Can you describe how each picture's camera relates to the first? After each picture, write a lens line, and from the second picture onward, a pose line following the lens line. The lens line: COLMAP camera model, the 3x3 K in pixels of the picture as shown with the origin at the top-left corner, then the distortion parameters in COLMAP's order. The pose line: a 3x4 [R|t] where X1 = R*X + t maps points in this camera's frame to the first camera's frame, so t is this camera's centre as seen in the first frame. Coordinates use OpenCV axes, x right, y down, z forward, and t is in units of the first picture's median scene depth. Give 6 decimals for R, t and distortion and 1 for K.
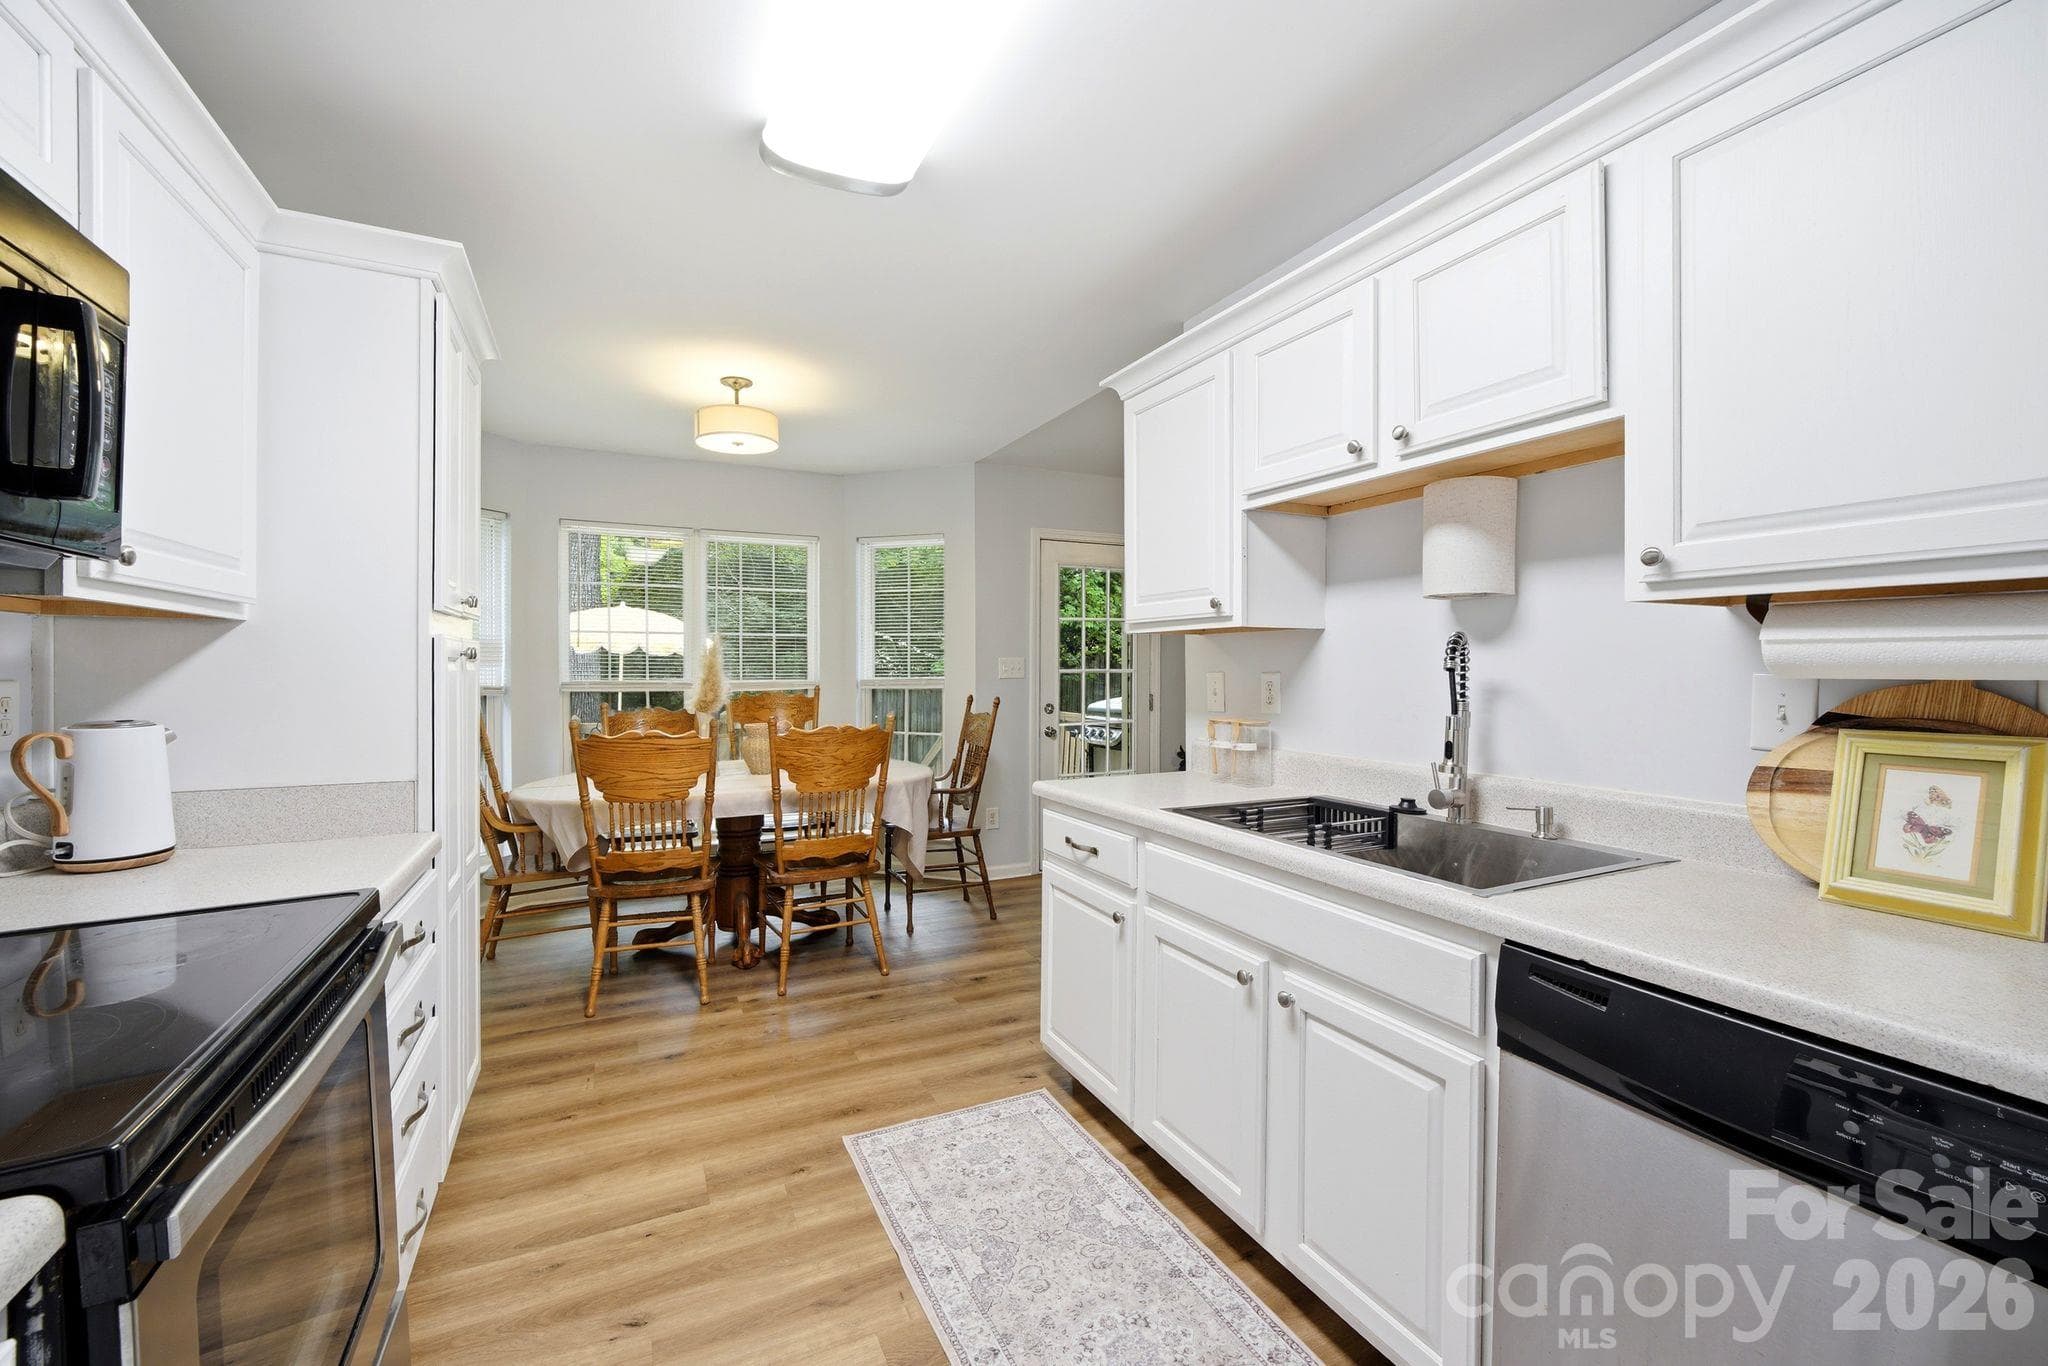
lens RADIAL K [[834.8, 0, 995.3], [0, 834.8, 678.9], [0, 0, 1]] dist [-0.007563, 0.001387]
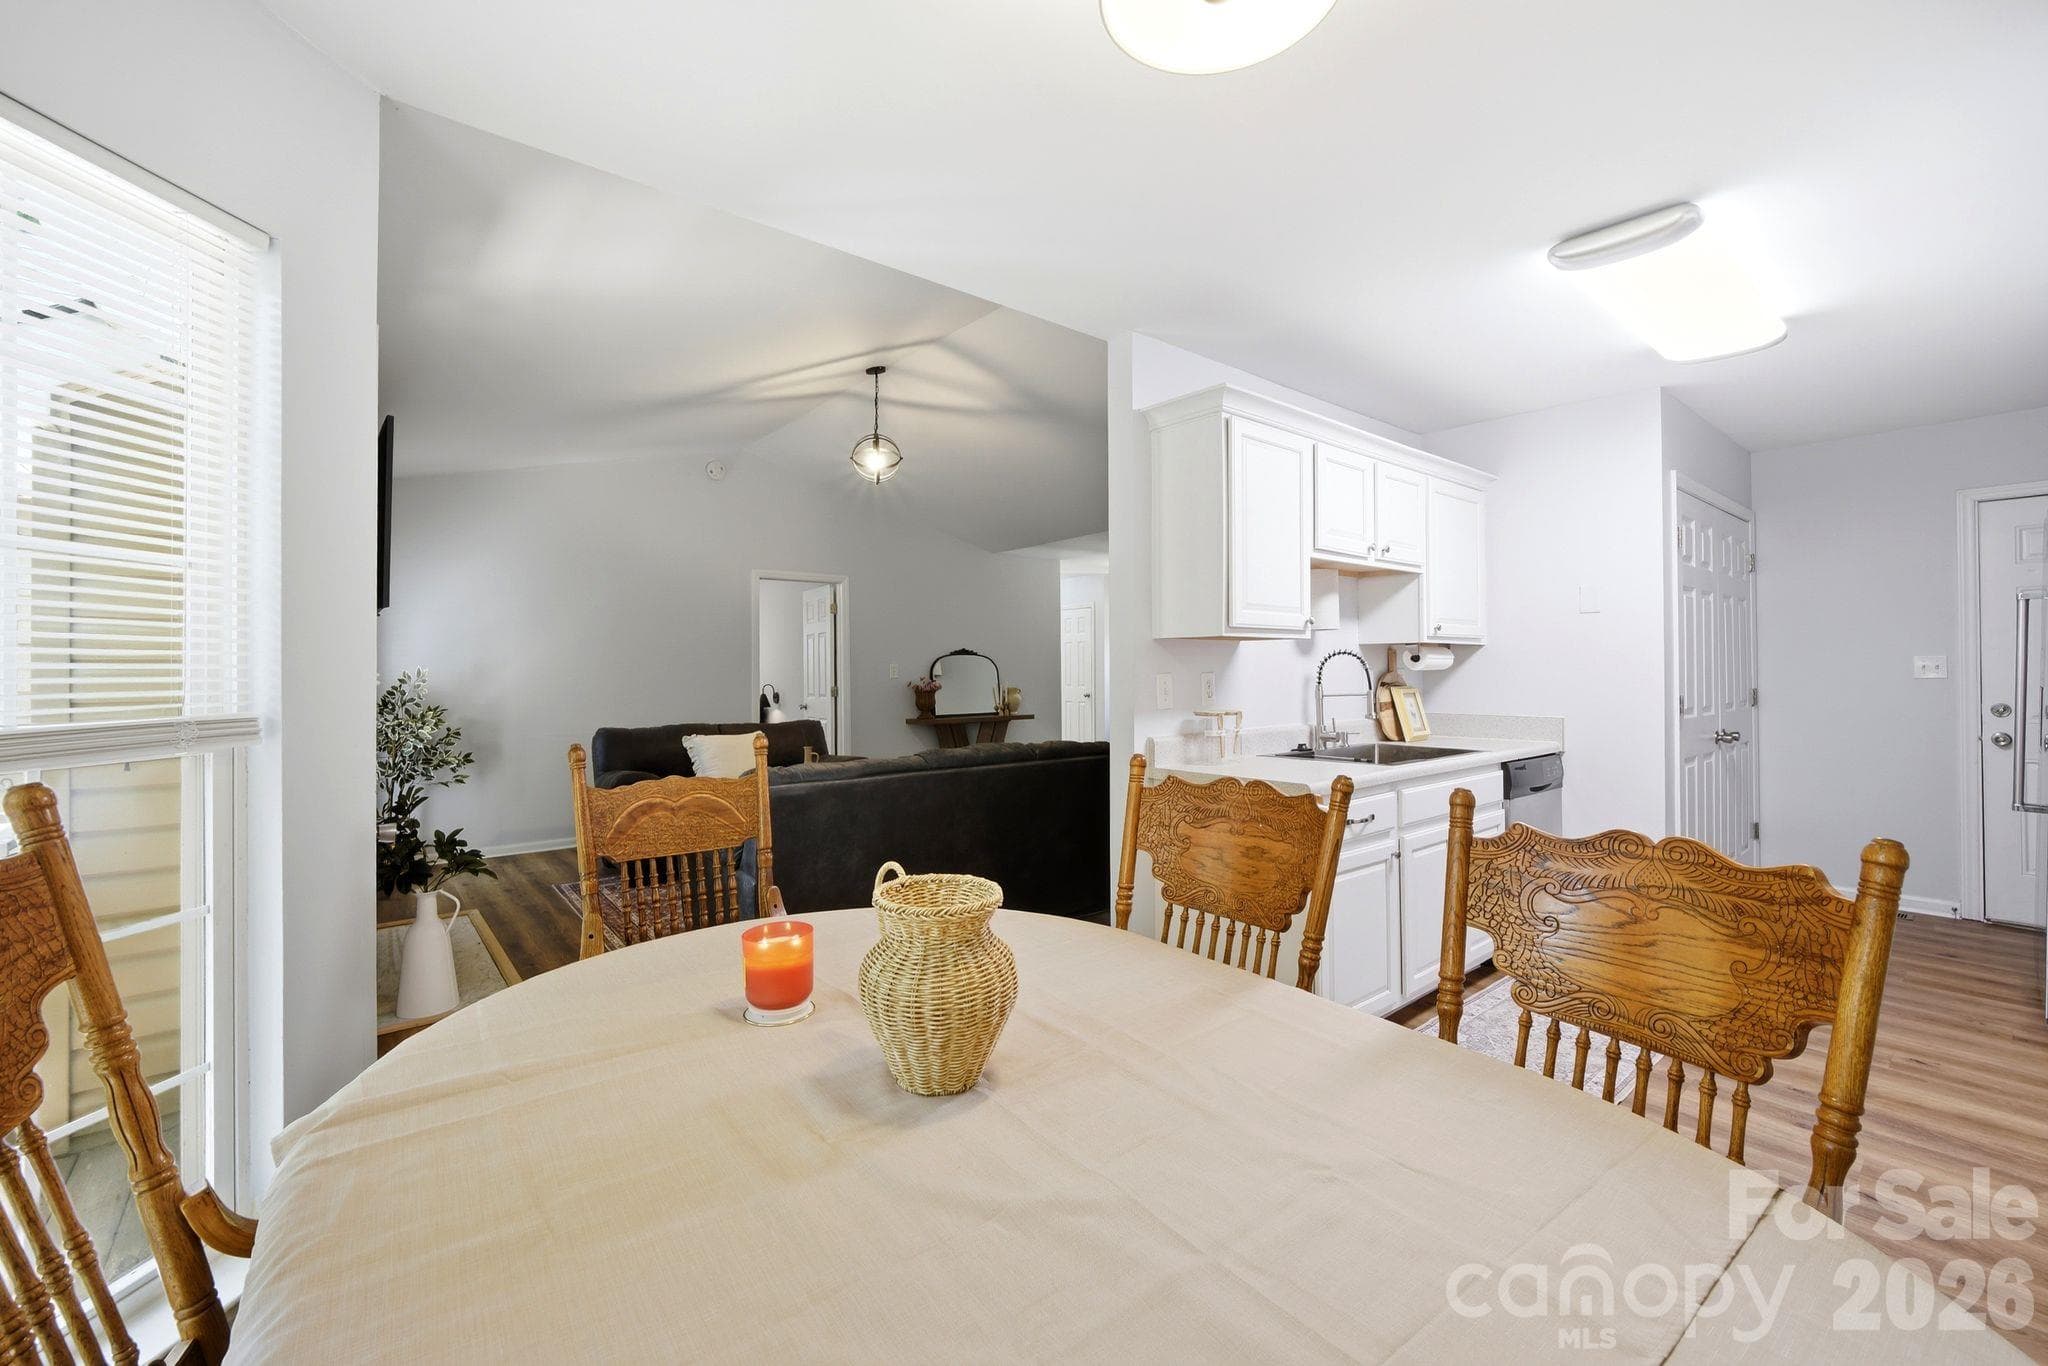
lens RADIAL K [[834.8, 0, 1006.2], [0, 834.8, 663.4], [0, 0, 1]] dist [-0.007563, 0.001387]
pose [[-0.247112, 0.007811, 0.968955, -0.963454], [0.022390, 0.999747, -0.002349, -0.030368], [-0.968728, 0.021114, -0.247224, 1.869904]]
